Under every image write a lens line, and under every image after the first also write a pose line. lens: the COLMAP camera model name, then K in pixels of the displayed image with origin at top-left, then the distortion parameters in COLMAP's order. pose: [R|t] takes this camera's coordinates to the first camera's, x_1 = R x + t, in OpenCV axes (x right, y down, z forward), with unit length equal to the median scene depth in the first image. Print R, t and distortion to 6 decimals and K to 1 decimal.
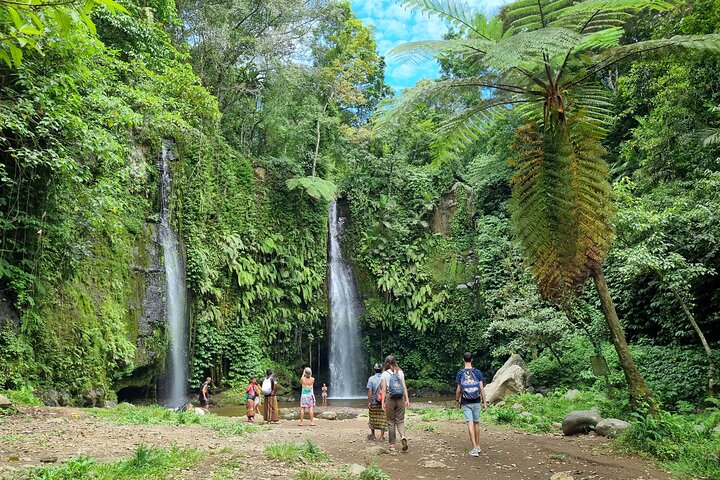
lens RADIAL K [[583.1, 0, 360.9], [0, 583.1, 268.1], [0, 0, 1]] dist [0.052642, -0.047491]
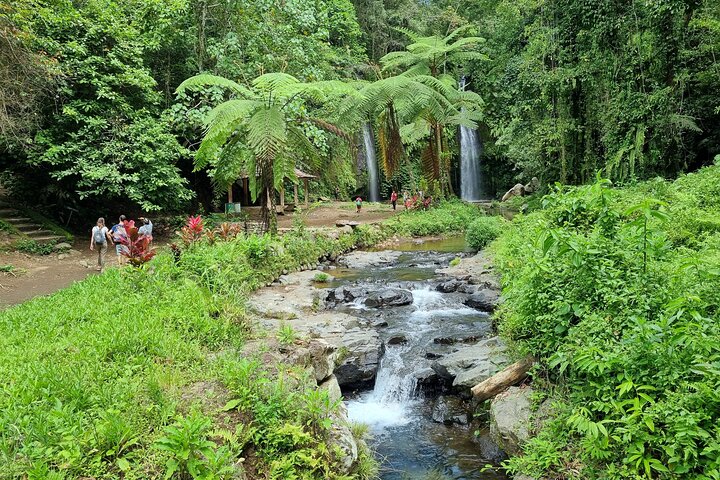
lens RADIAL K [[583.1, 0, 360.9], [0, 583.1, 268.1], [0, 0, 1]] dist [0.052642, -0.047491]
pose [[0.941602, 0.022159, -0.335997, 0.265711], [0.082404, 0.952328, 0.293735, -0.133603], [0.326489, -0.304269, 0.894888, -0.738877]]
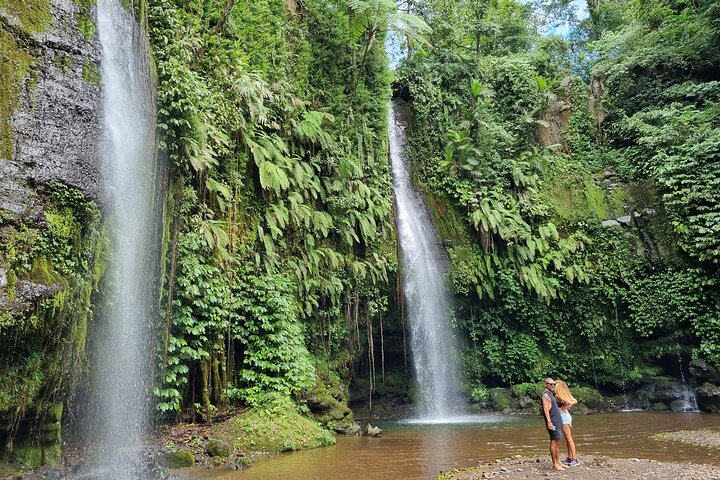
lens RADIAL K [[569.8, 0, 361.3], [0, 569.8, 215.0], [0, 0, 1]] dist [0.033839, -0.001843]
pose [[0.995883, 0.001484, 0.090640, -0.149516], [0.008504, 0.993927, -0.109709, 0.092643], [-0.090252, 0.110028, 0.989822, 0.468528]]
